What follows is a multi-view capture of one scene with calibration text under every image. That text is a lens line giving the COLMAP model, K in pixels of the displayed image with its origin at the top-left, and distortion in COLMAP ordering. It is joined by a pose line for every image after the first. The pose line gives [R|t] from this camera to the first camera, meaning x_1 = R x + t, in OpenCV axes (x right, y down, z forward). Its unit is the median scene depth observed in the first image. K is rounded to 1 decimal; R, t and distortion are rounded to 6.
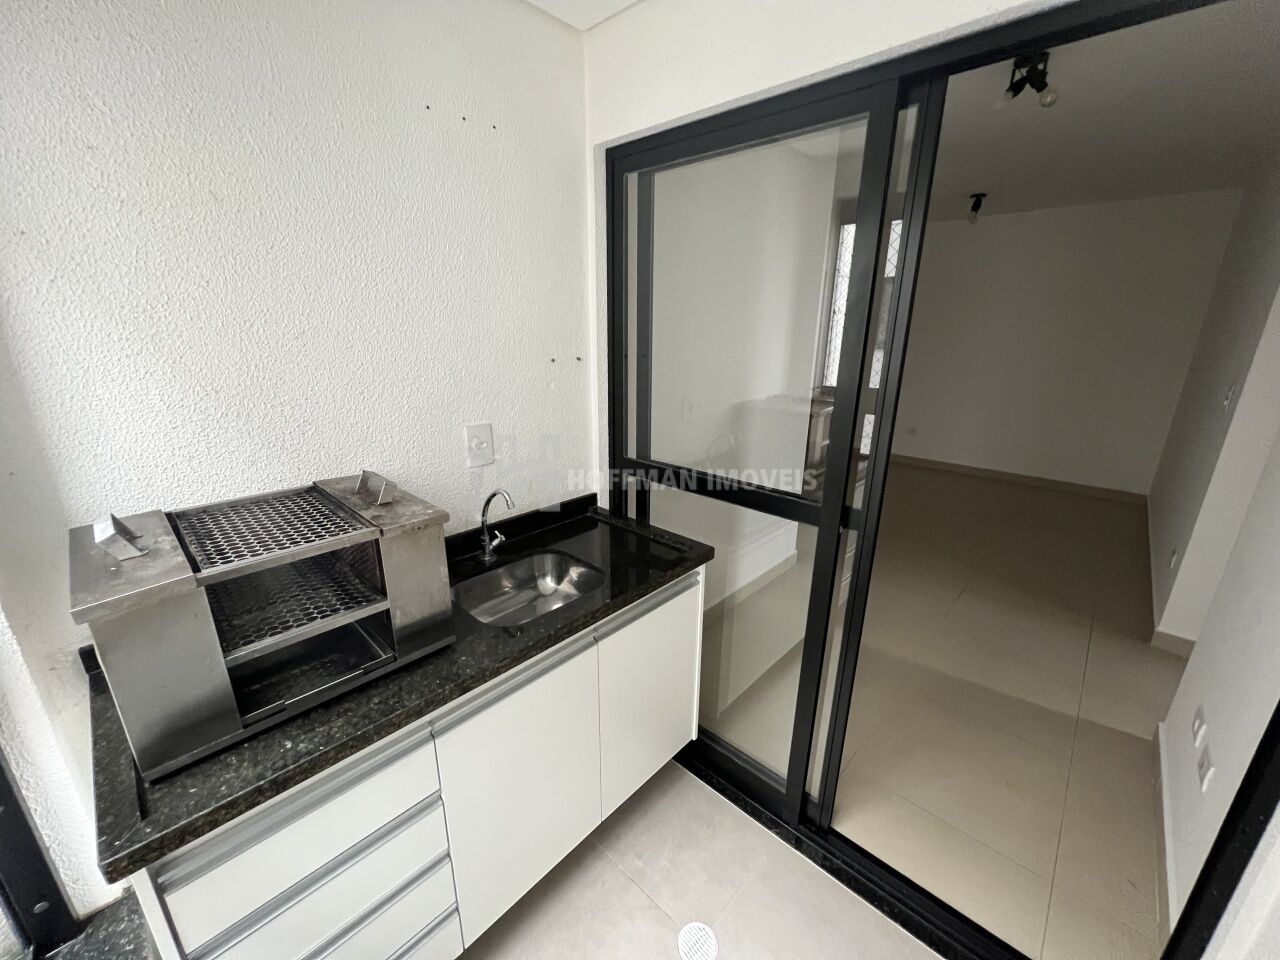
lens RADIAL K [[509.8, 0, 640.1], [0, 509.8, 482.9], [0, 0, 1]] dist [-0.000380, 0.000686]
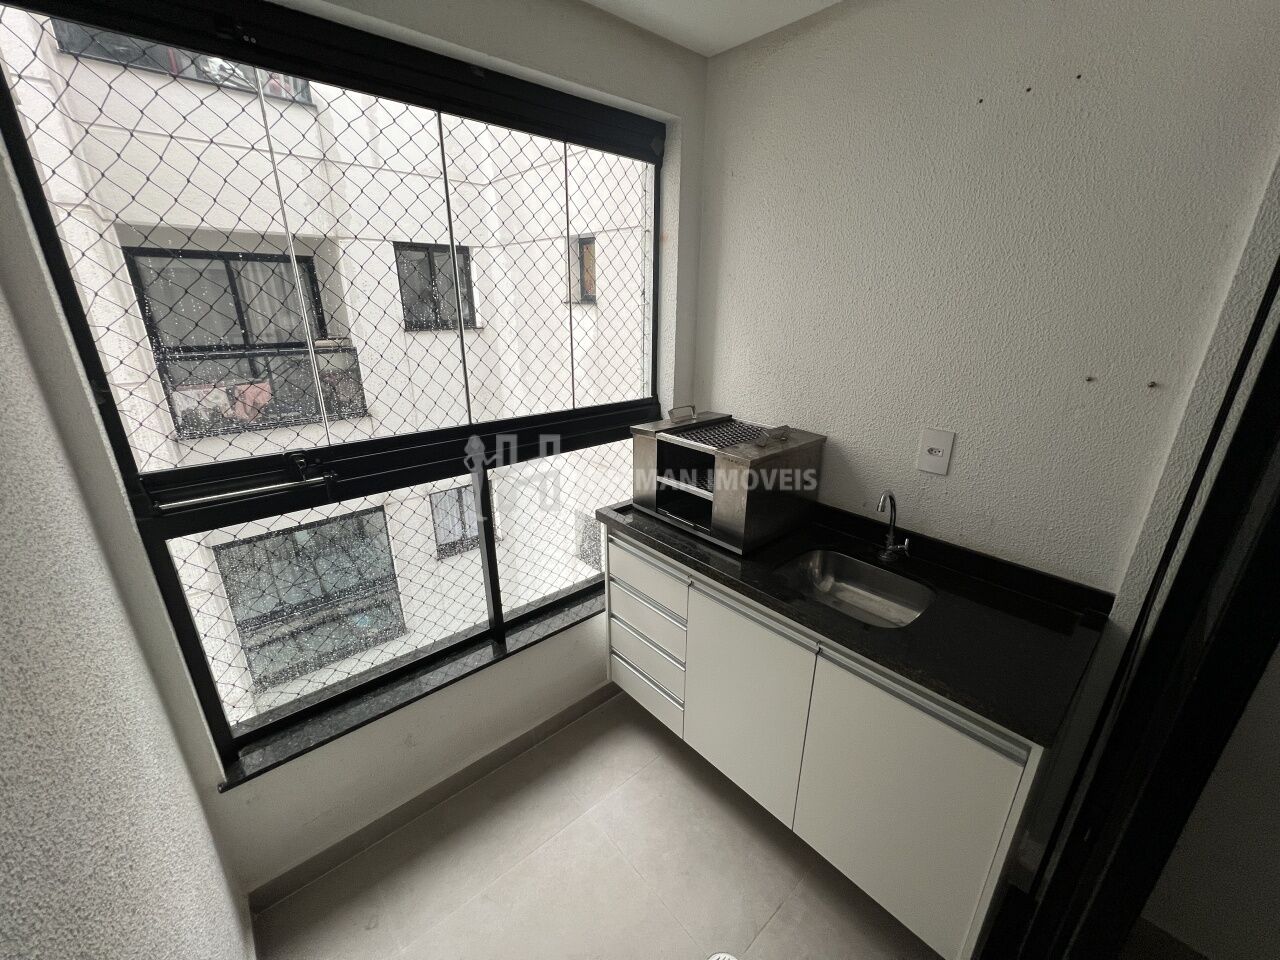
lens RADIAL K [[509.8, 0, 645.8], [0, 509.8, 479.4], [0, 0, 1]] dist [-0.000380, 0.000686]
pose [[-0.088107, 0.327555, -0.940715, 0.641220], [-0.300266, 0.891727, 0.338620, -0.186714], [0.949778, 0.312299, 0.019786, 0.487510]]
